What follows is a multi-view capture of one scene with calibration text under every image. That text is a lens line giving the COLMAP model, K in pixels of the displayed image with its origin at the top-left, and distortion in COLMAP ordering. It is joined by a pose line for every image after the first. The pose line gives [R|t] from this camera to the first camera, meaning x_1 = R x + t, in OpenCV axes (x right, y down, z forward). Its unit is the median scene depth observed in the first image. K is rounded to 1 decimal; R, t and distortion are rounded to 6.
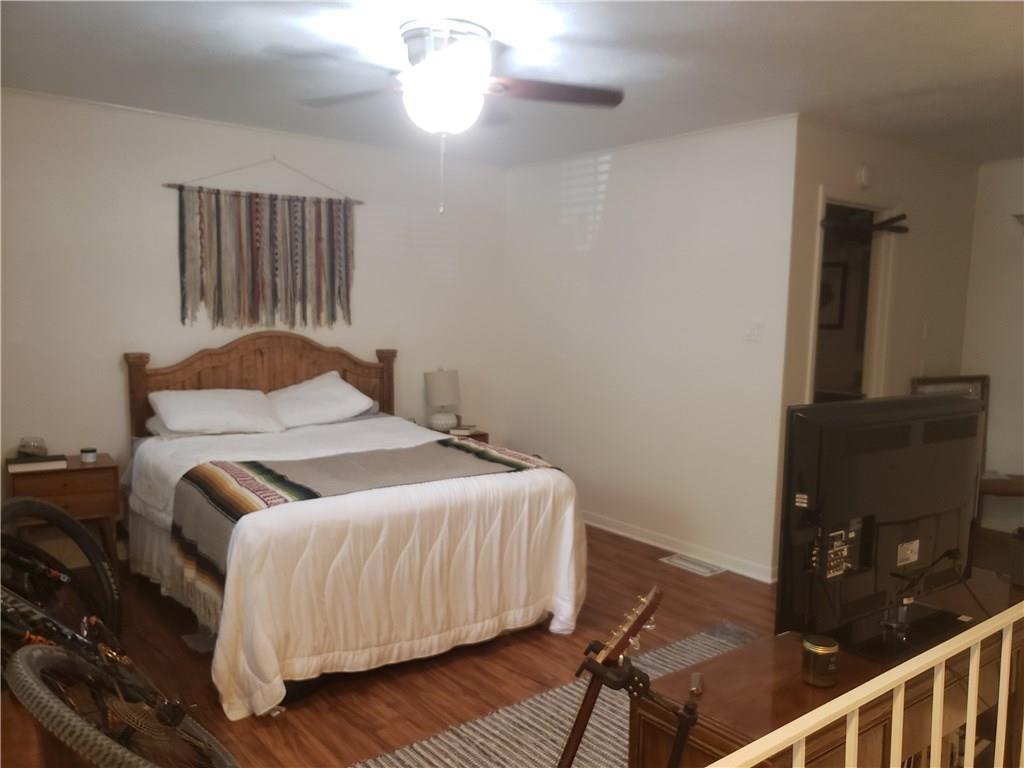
lens RADIAL K [[817.6, 0, 512.0], [0, 817.6, 384.0], [0, 0, 1]] dist [0.037385, -0.004529]
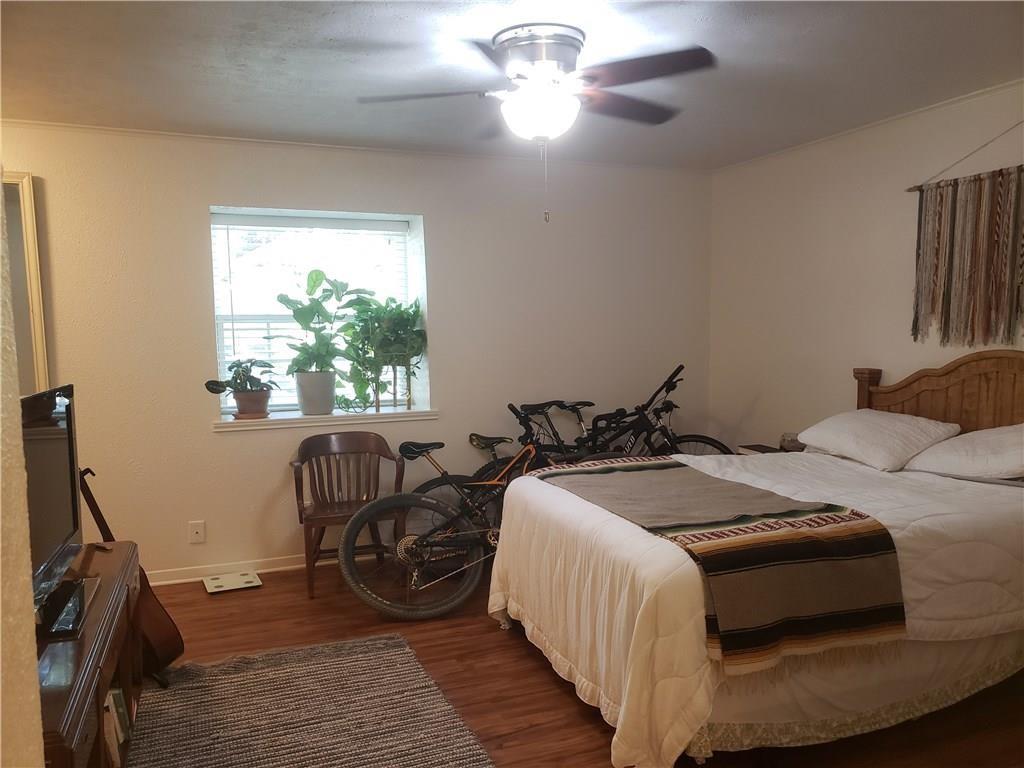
lens RADIAL K [[817.6, 0, 512.0], [0, 817.6, 384.0], [0, 0, 1]] dist [0.037385, -0.004529]
pose [[-0.286388, 0.048913, -0.956864, 0.581183], [-0.086380, 0.993311, 0.076629, -0.055590], [0.954212, 0.104600, -0.280247, 0.825490]]
